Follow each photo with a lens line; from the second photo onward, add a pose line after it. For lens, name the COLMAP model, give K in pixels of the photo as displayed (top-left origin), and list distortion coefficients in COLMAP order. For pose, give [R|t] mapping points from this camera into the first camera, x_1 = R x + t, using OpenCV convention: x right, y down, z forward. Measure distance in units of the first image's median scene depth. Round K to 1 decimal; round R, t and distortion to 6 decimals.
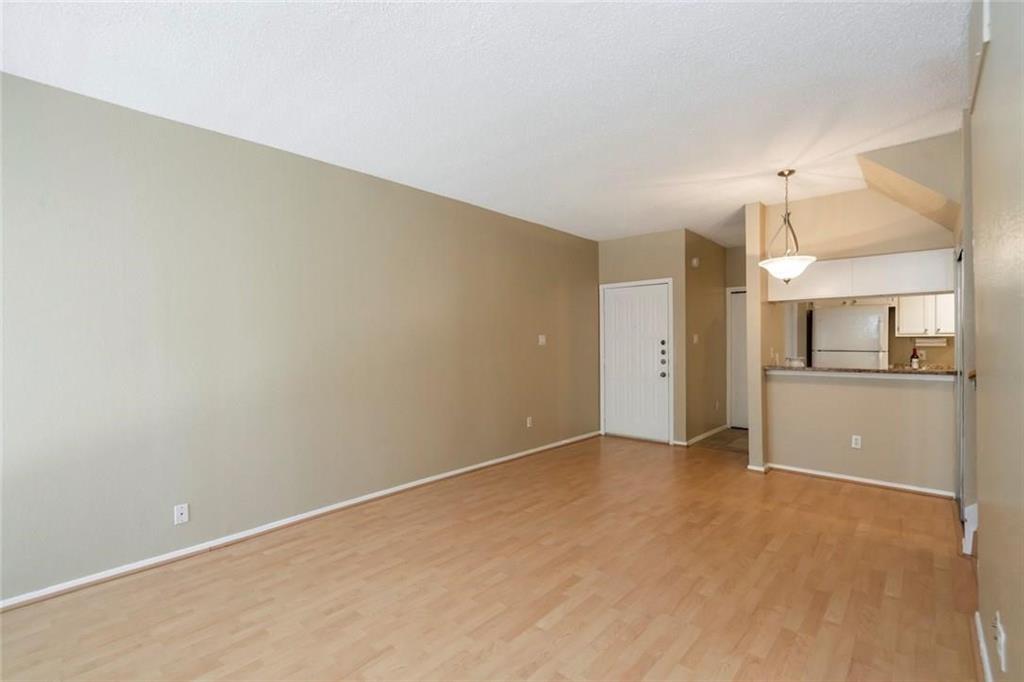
lens RADIAL K [[467.0, 0, 509.2], [0, 467.0, 343.7], [0, 0, 1]] dist [-0.001508, 0.000756]
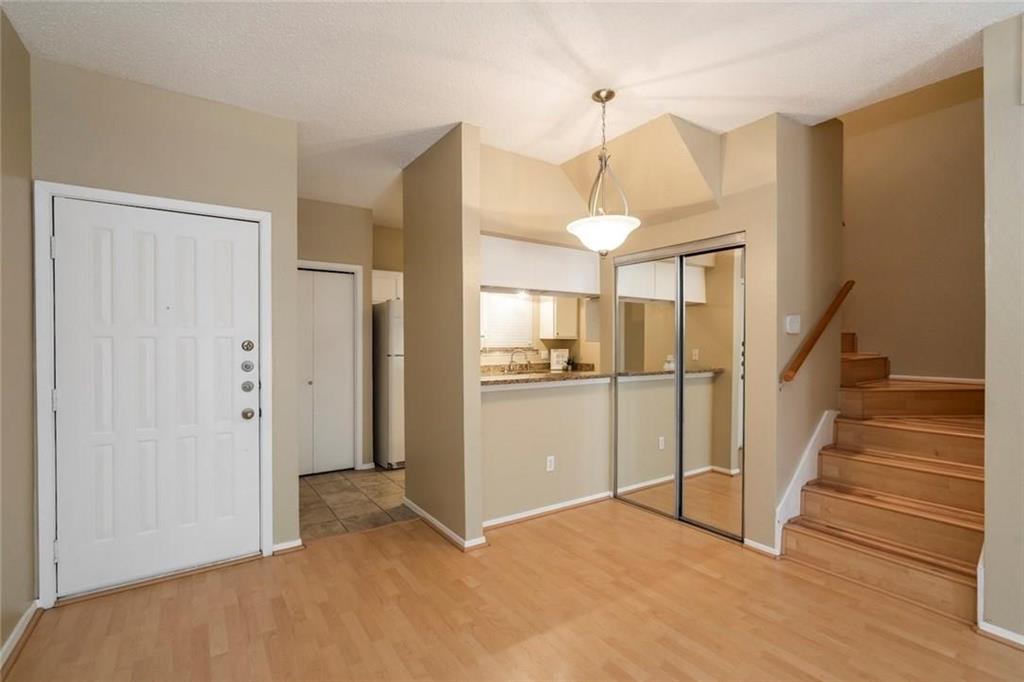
lens RADIAL K [[467.0, 0, 509.2], [0, 467.0, 343.7], [0, 0, 1]] dist [-0.001508, 0.000756]
pose [[0.242997, 0.003581, 0.970020, -0.080048], [0.005289, 0.999973, -0.005017, -0.001087], [-0.970013, 0.006350, 0.242972, 0.791165]]
